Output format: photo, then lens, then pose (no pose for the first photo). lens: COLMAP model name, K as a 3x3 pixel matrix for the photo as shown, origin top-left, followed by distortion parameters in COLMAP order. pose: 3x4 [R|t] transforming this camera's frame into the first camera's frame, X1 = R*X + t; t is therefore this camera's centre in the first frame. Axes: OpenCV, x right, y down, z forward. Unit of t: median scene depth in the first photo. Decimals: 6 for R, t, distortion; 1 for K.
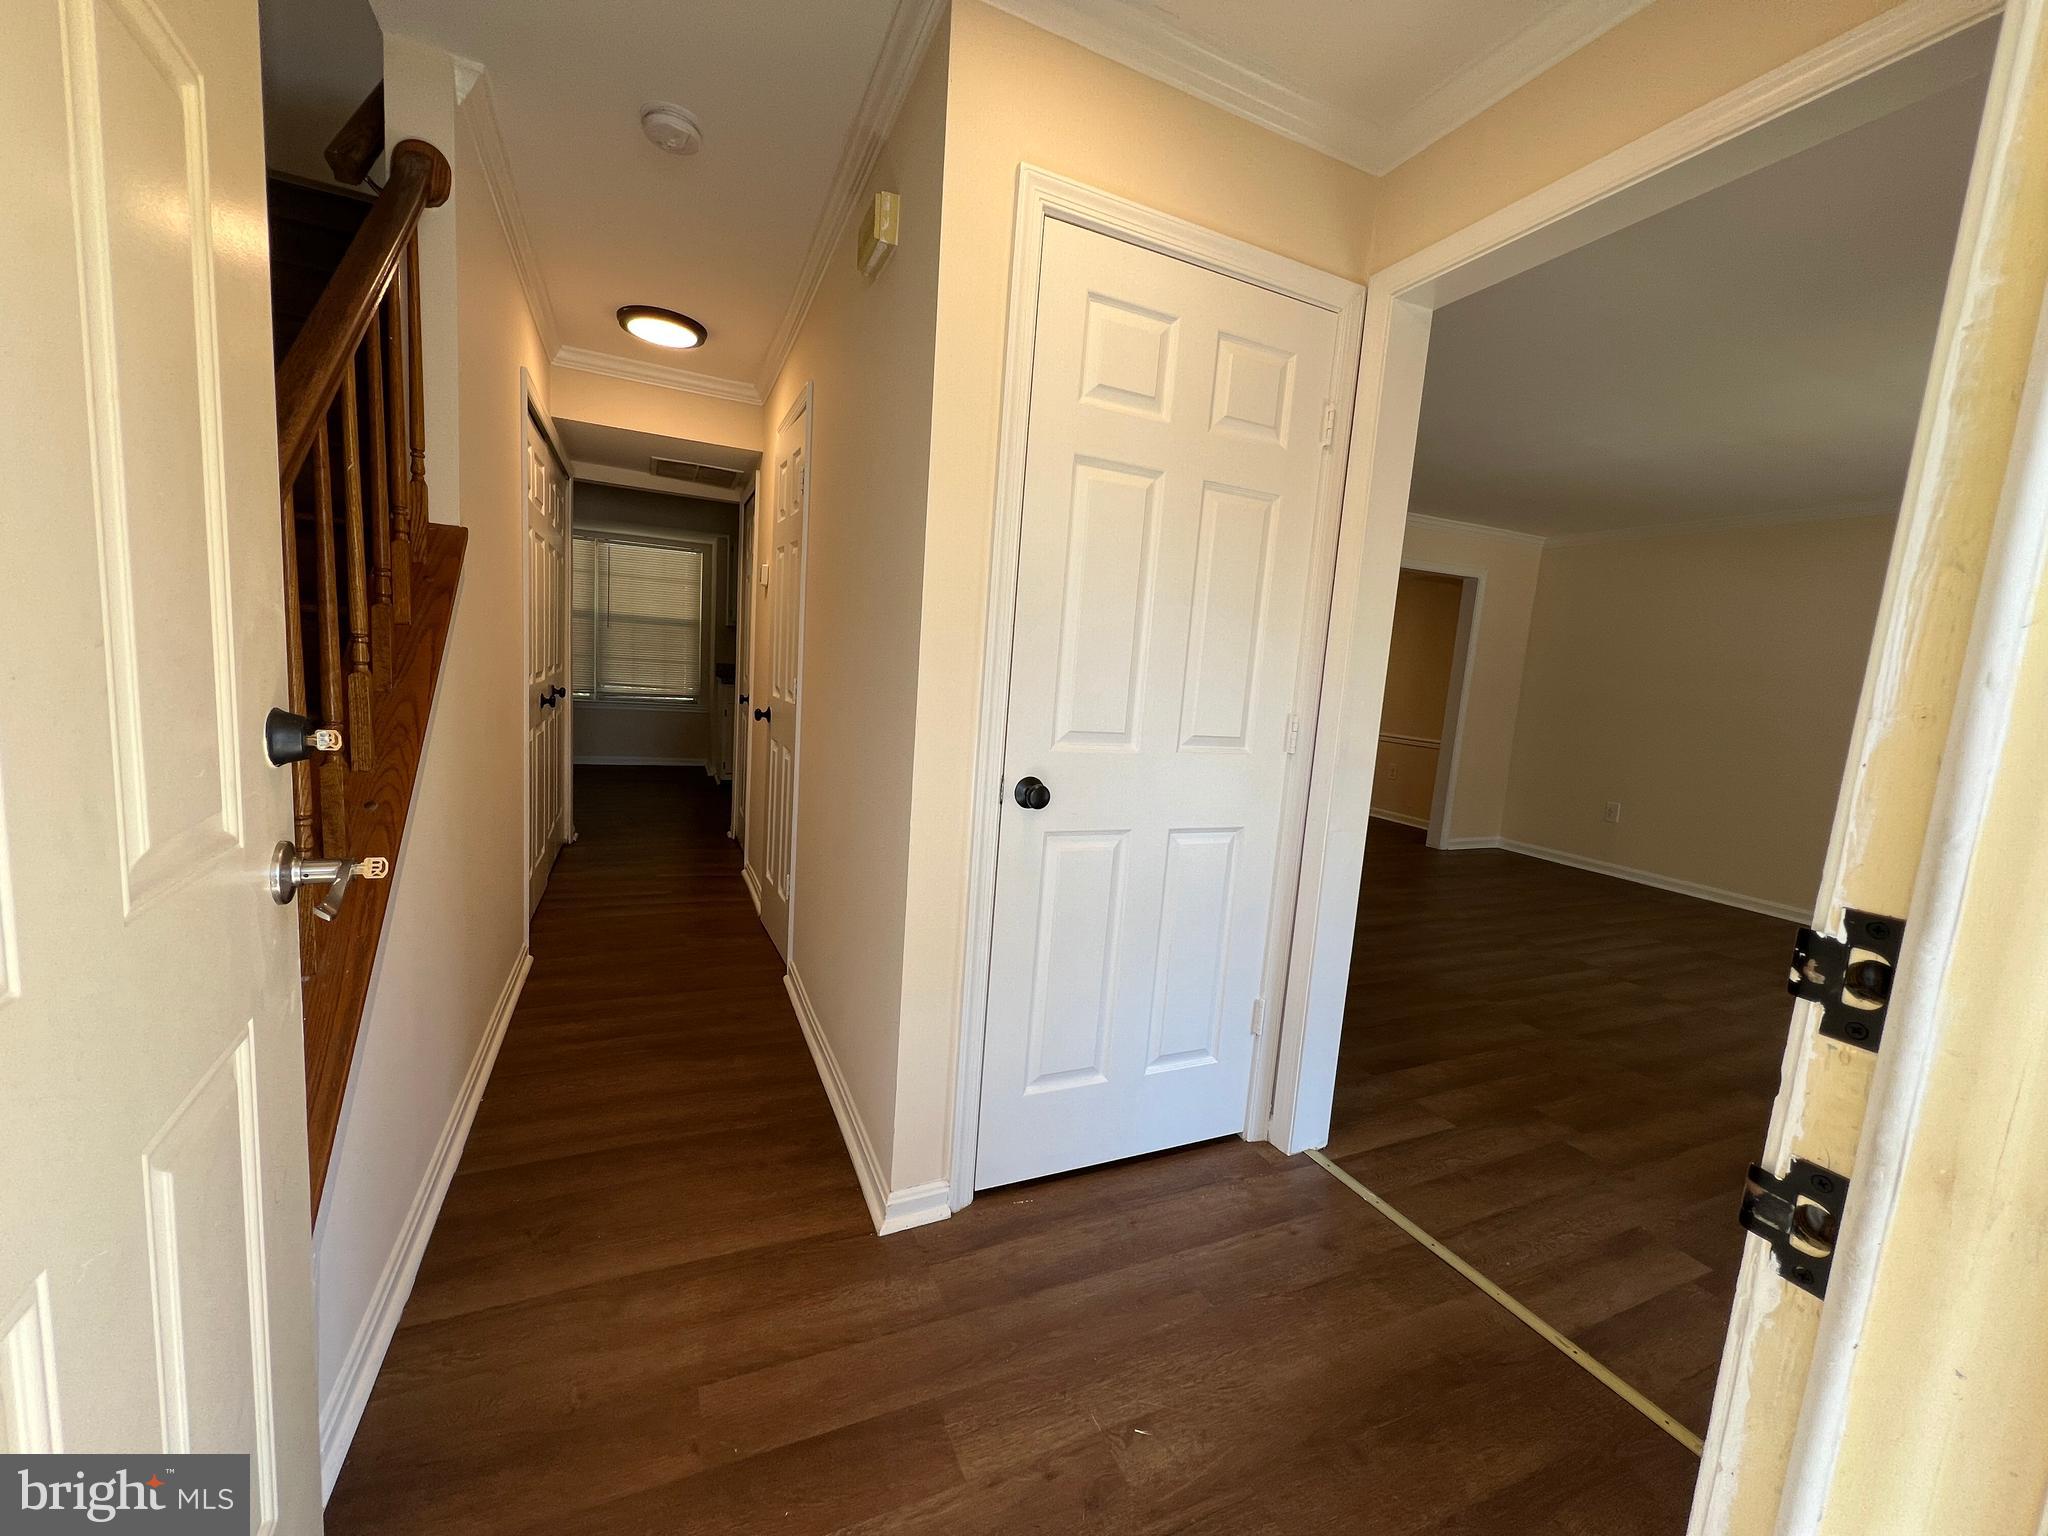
lens RADIAL K [[814.1, 0, 1021.5], [0, 814.1, 771.3], [0, 0, 1]] dist [-0.000339, 0.000093]
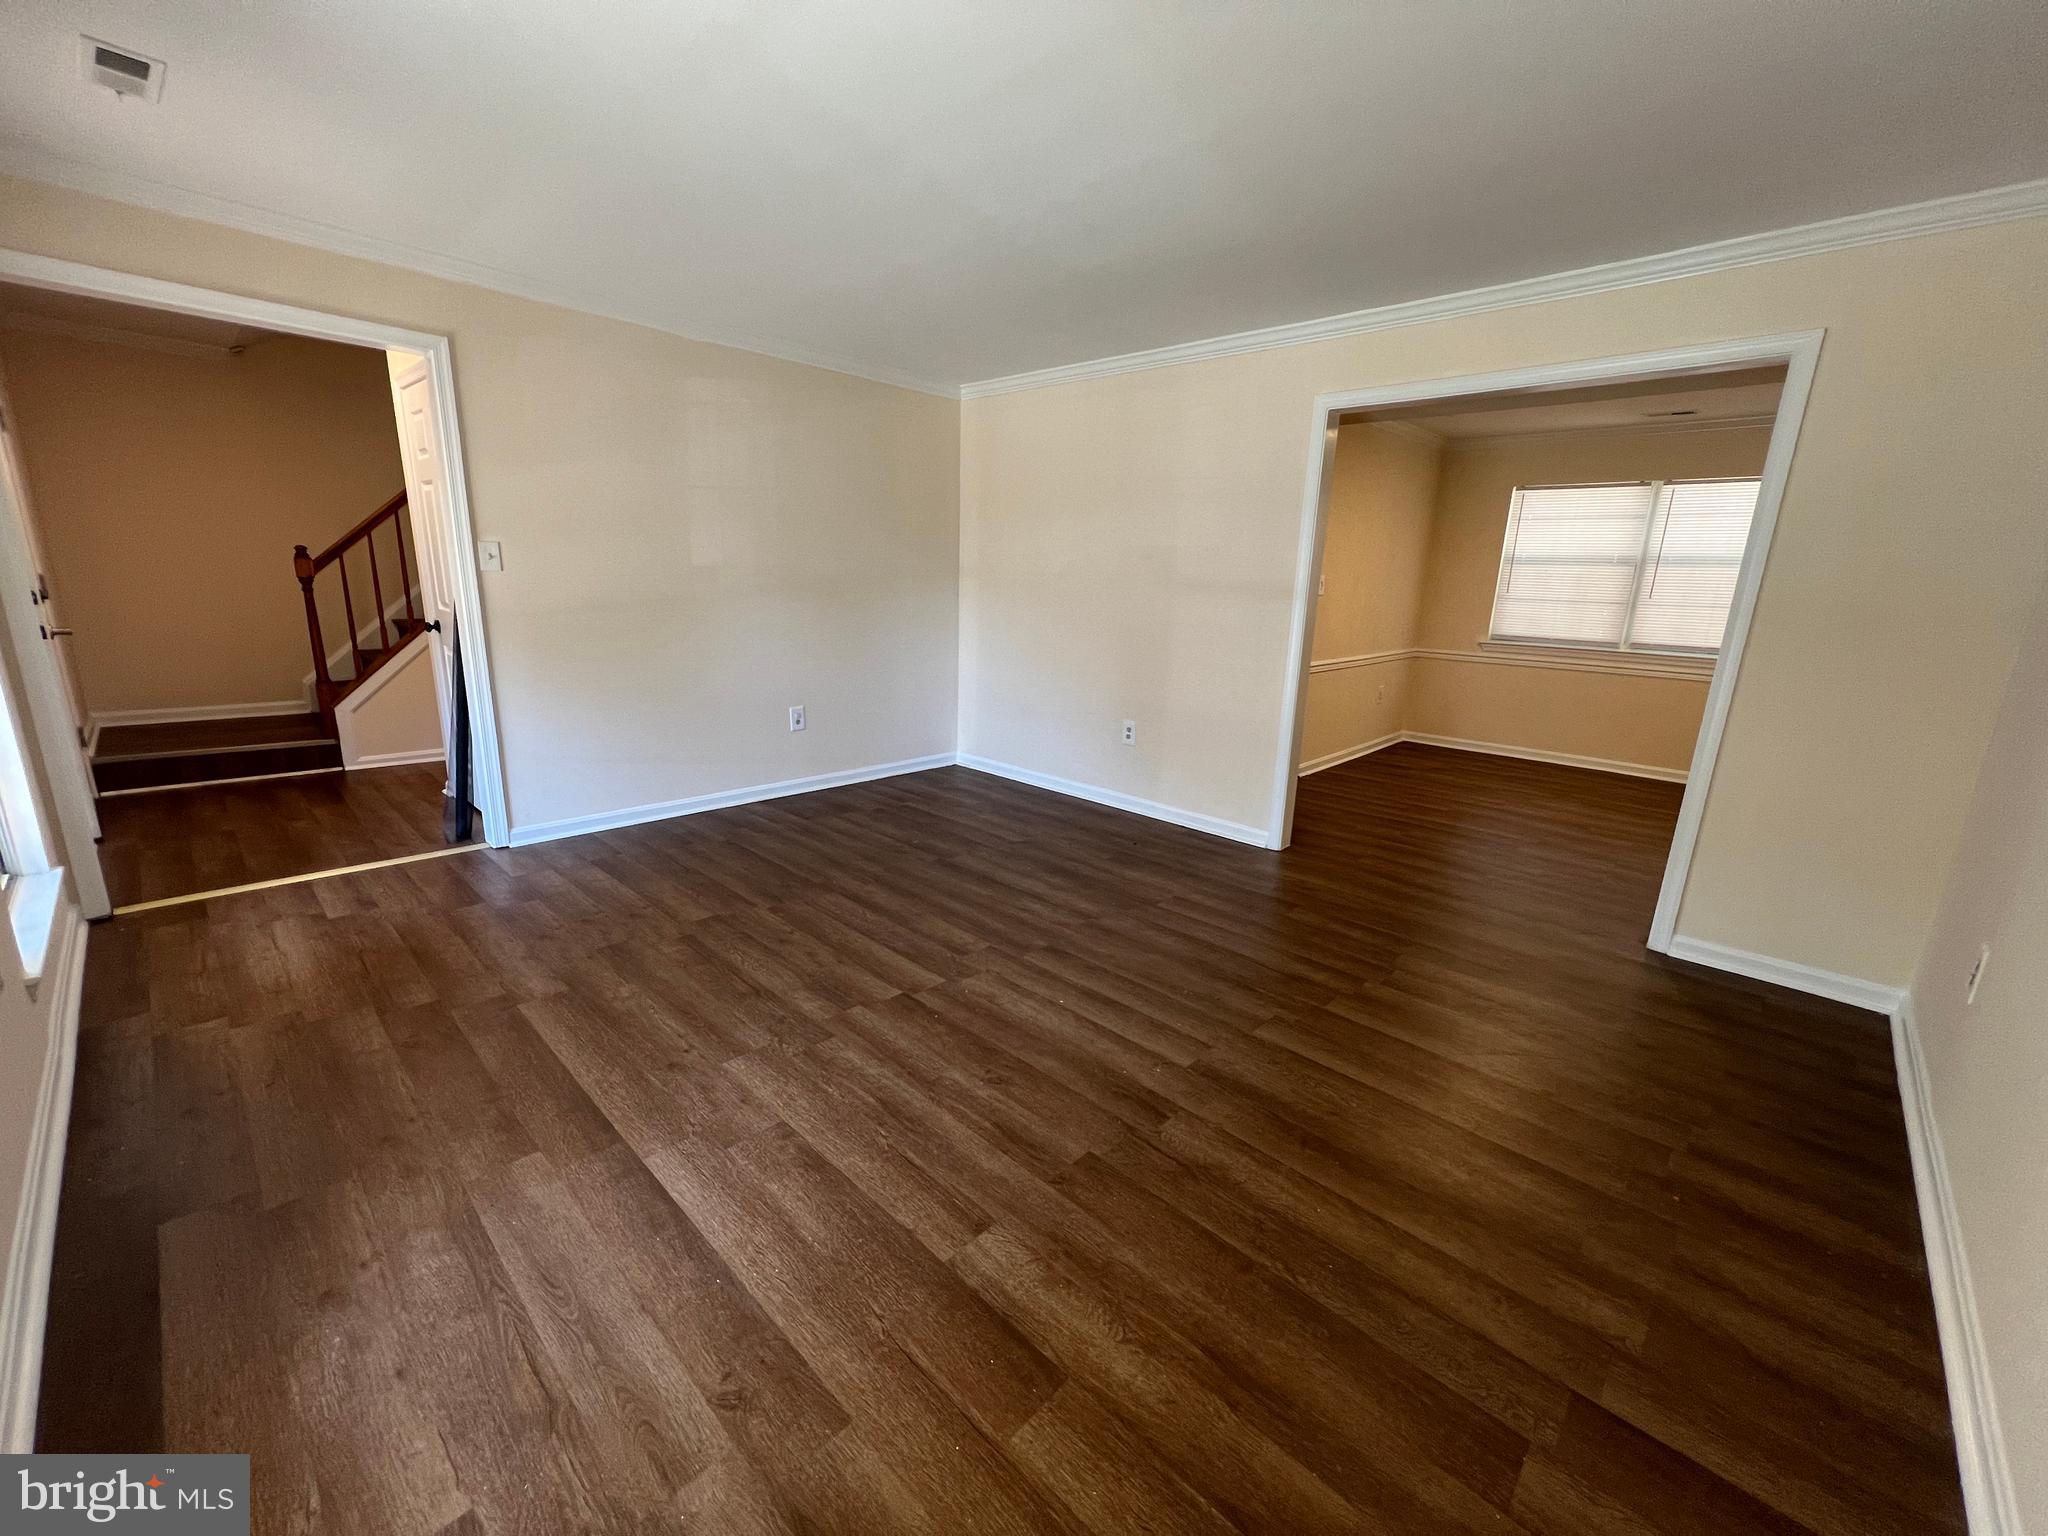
lens RADIAL K [[814.1, 0, 1021.5], [0, 814.1, 771.3], [0, 0, 1]] dist [-0.000339, 0.000093]
pose [[0.377552, 0.162880, -0.911551, 2.227666], [-0.129584, 0.984015, 0.122156, -0.053069], [0.916876, 0.072003, 0.392624, 1.270705]]
